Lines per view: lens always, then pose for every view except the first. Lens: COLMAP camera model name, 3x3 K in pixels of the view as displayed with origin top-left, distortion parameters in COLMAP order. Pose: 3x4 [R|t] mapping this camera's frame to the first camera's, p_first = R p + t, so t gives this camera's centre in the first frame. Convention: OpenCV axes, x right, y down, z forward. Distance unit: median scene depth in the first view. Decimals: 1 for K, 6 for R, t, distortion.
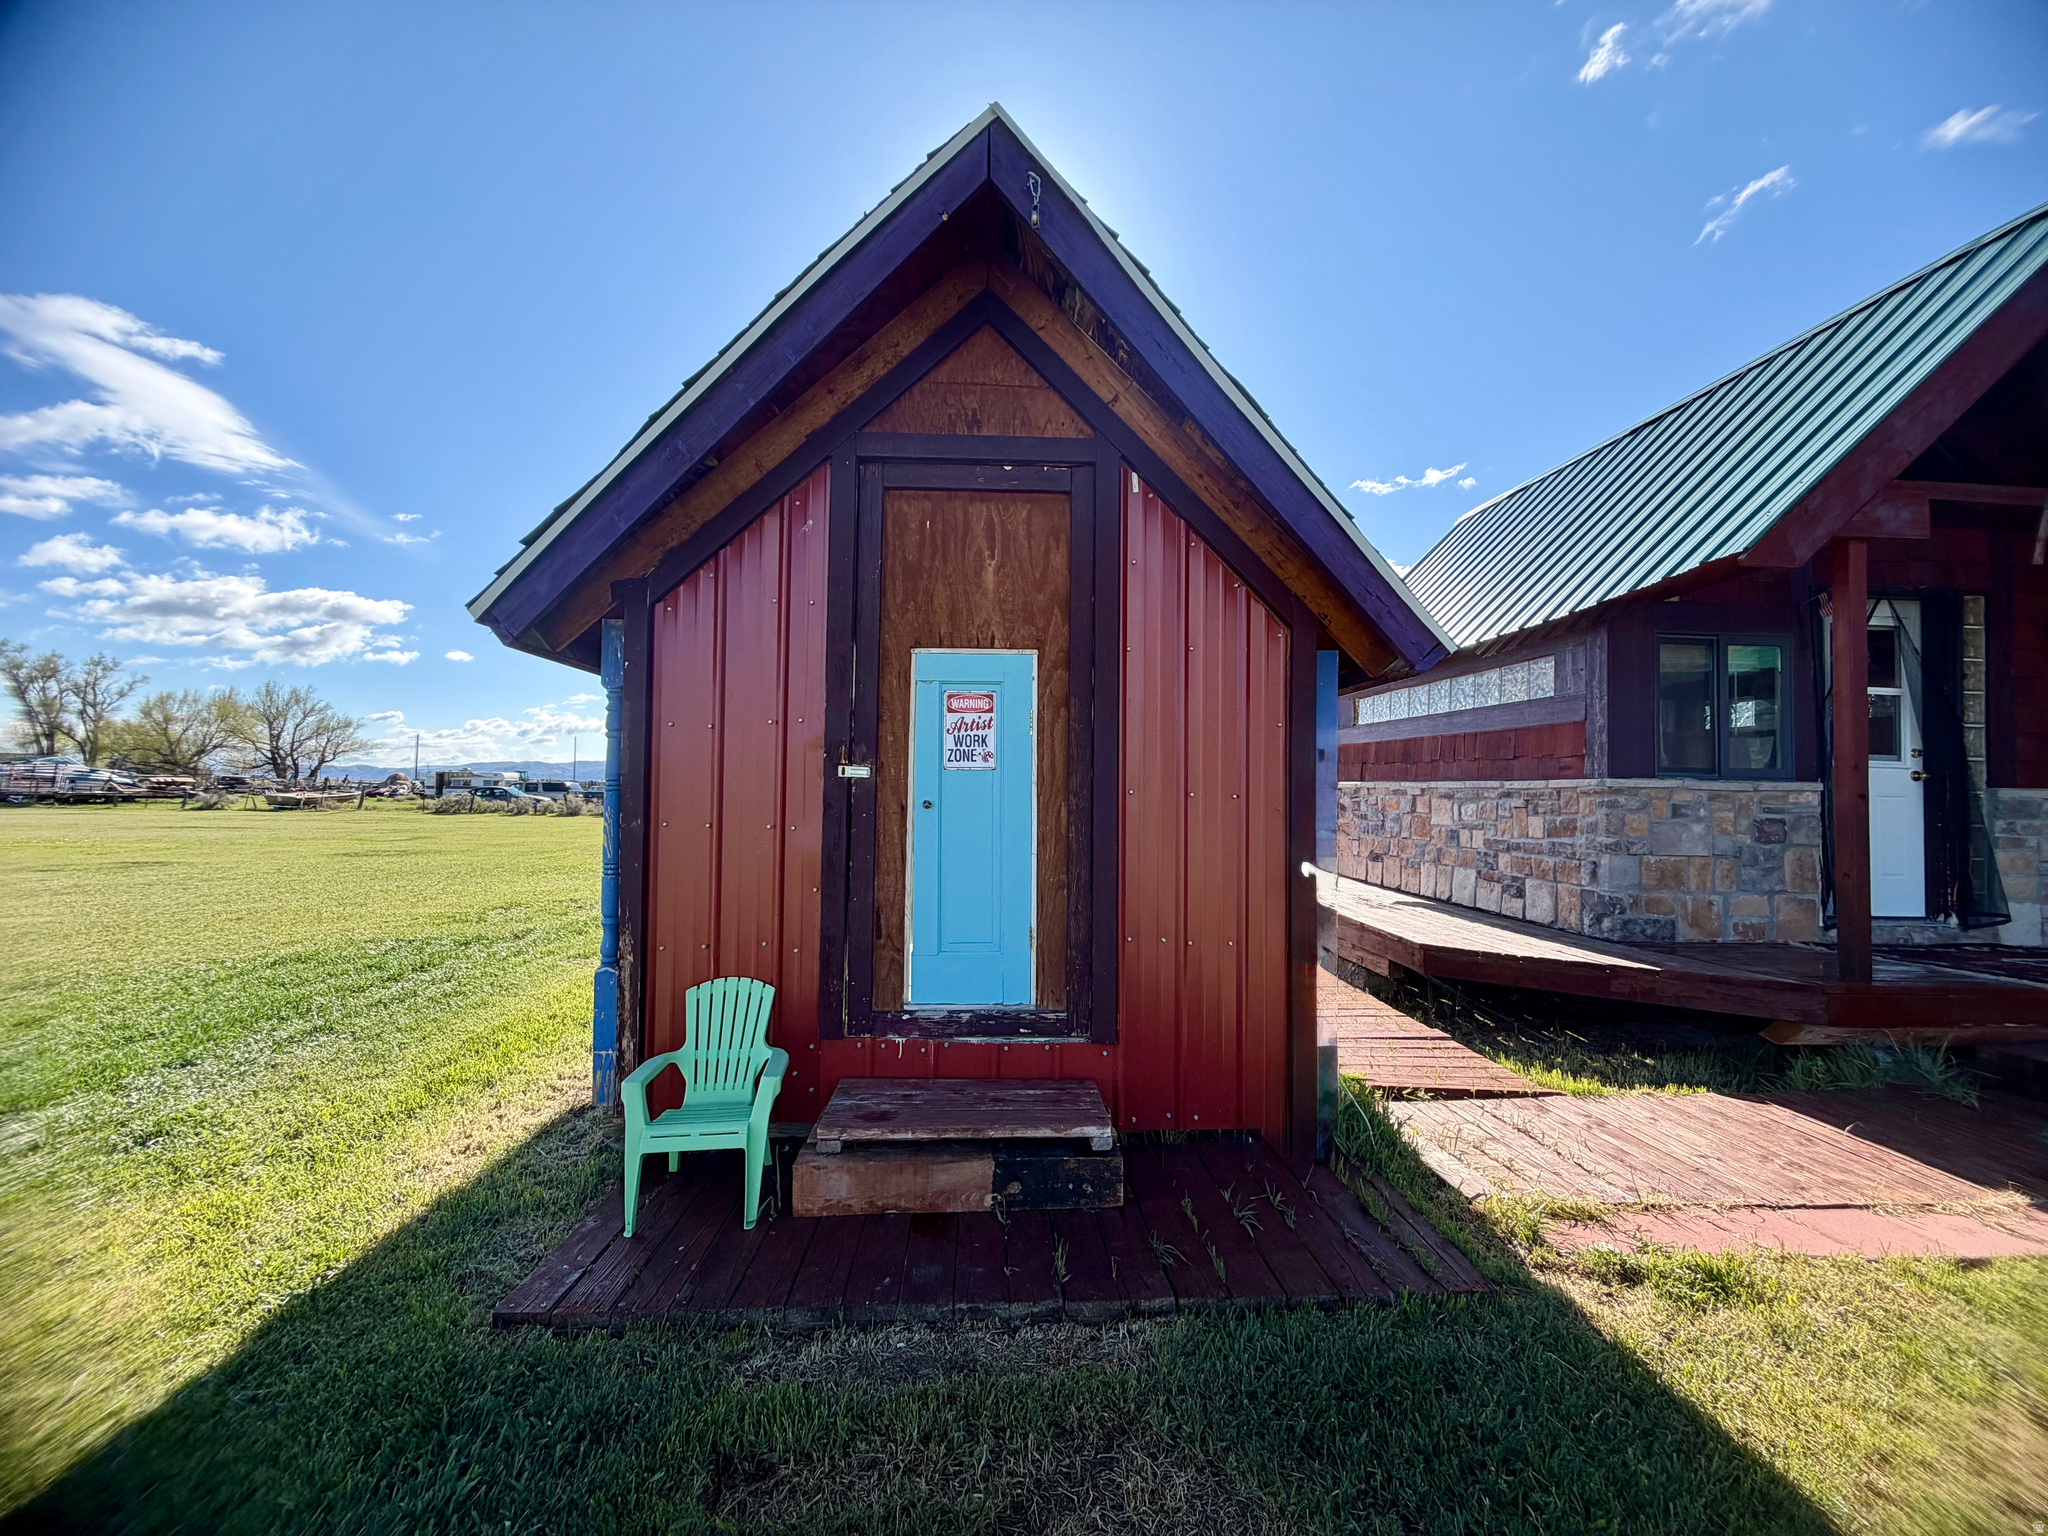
lens RADIAL K [[835.7, 0, 1024.0], [0, 835.7, 768.0], [0, 0, 1]] dist [-0.002031, -0.000270]
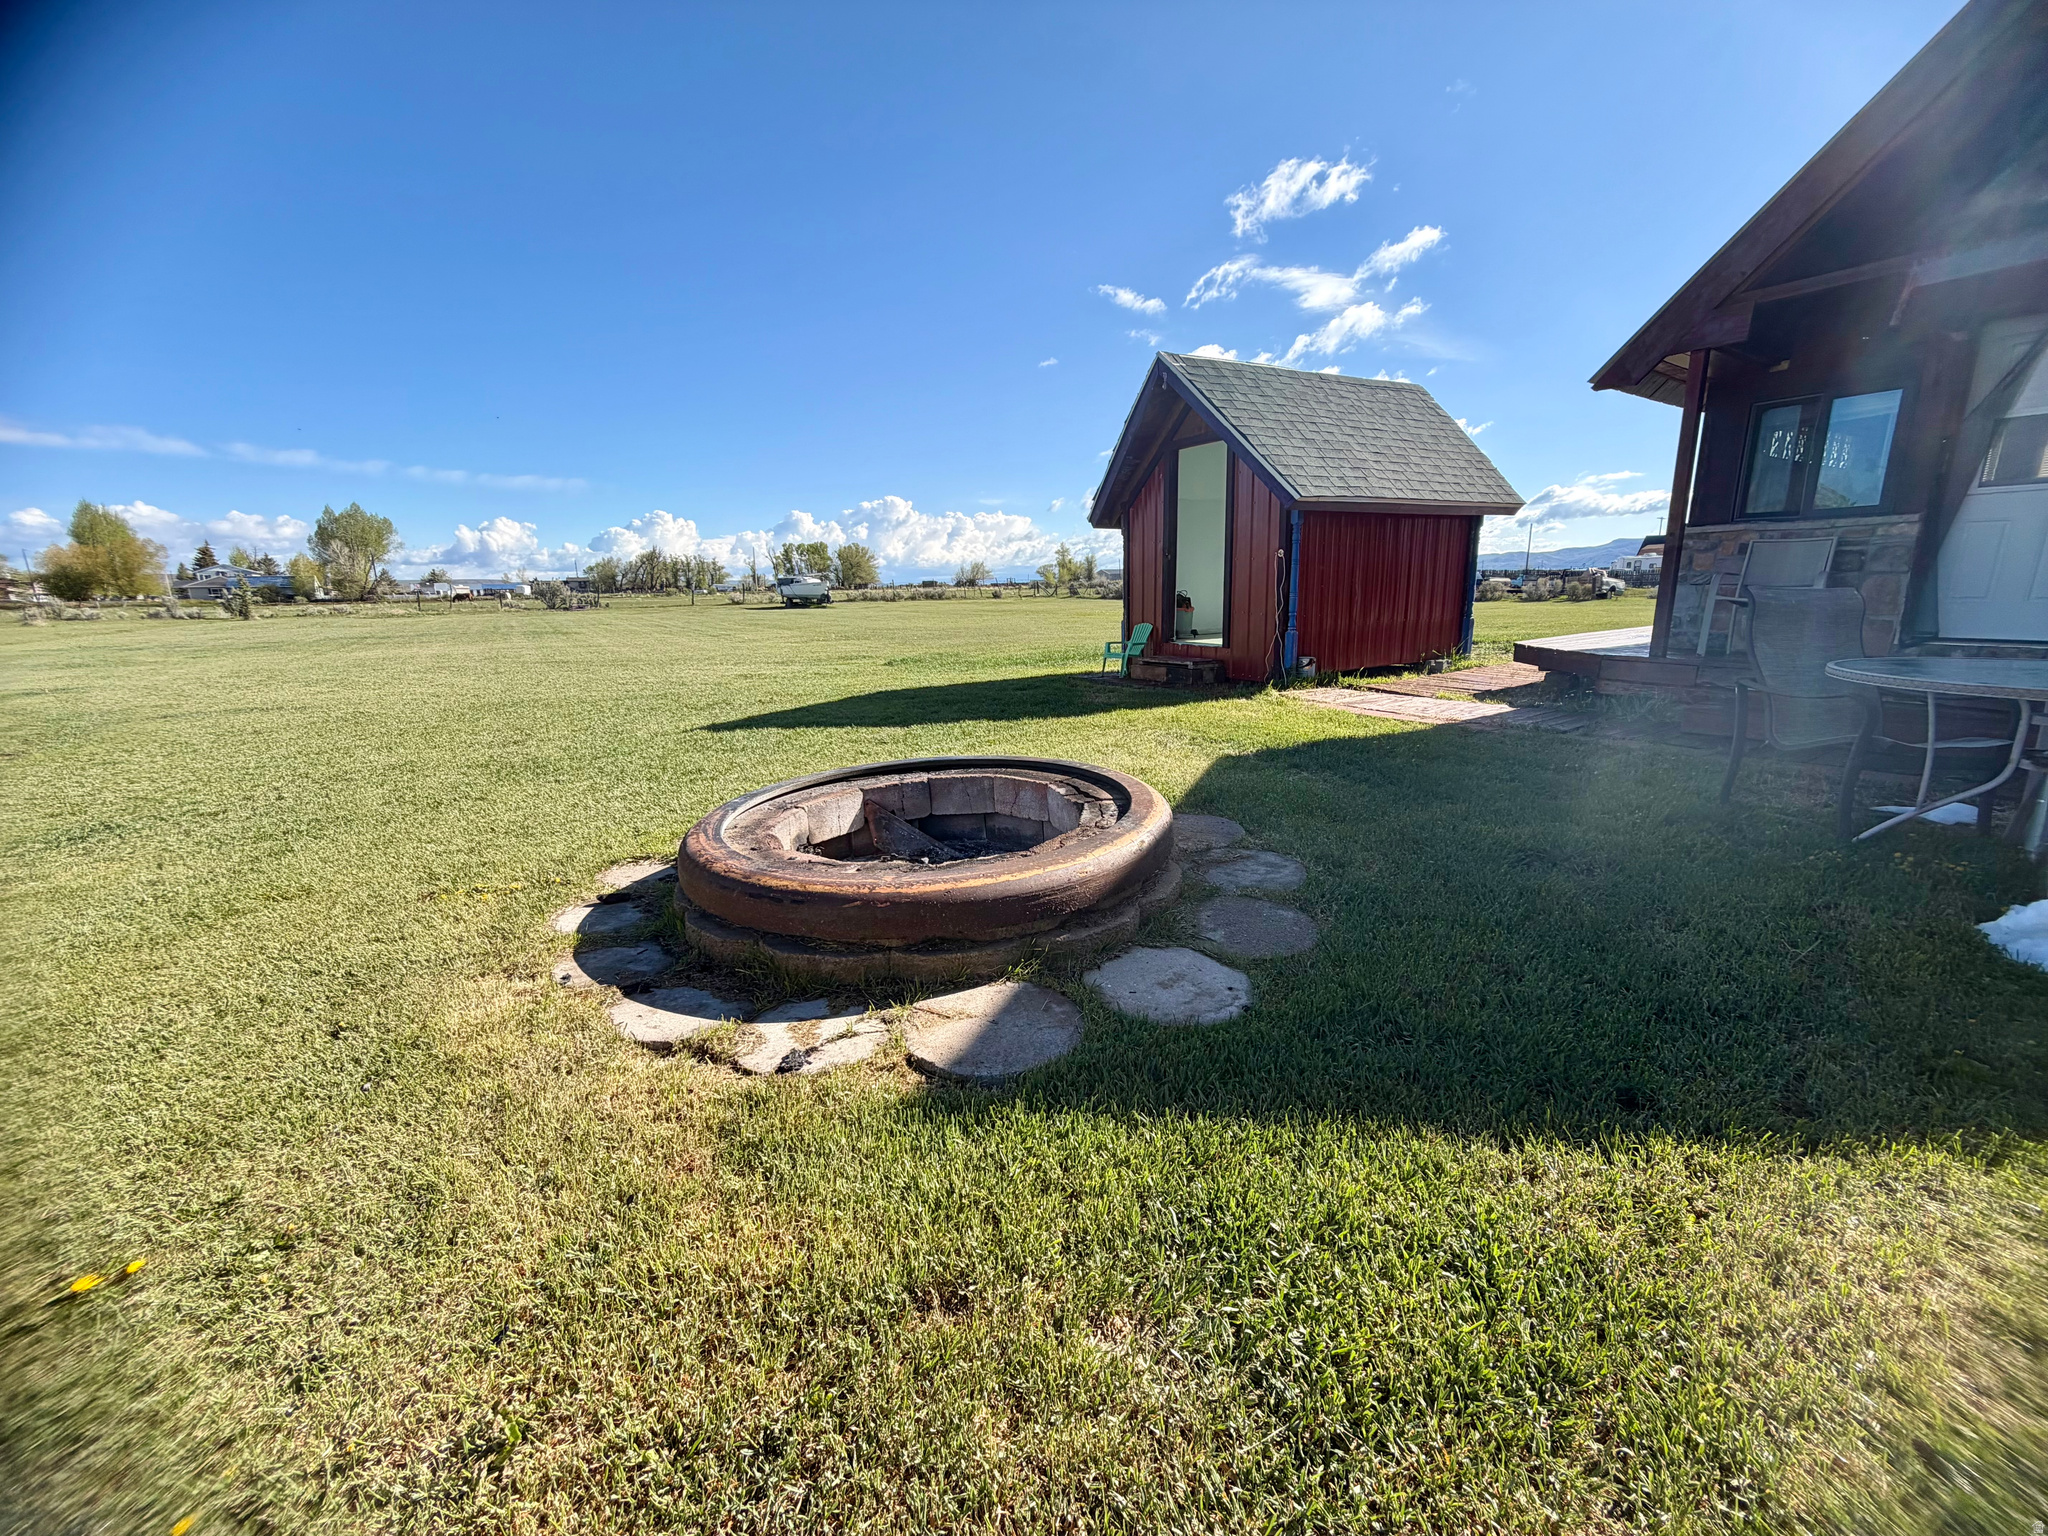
lens RADIAL K [[835.7, 0, 1024.0], [0, 835.7, 768.0], [0, 0, 1]] dist [-0.002031, -0.000270]
pose [[0.484276, 0.160706, -0.860029, 1.413725], [0.052647, 0.975852, 0.211994, 0.050179], [0.873330, -0.147942, 0.464121, -0.627417]]
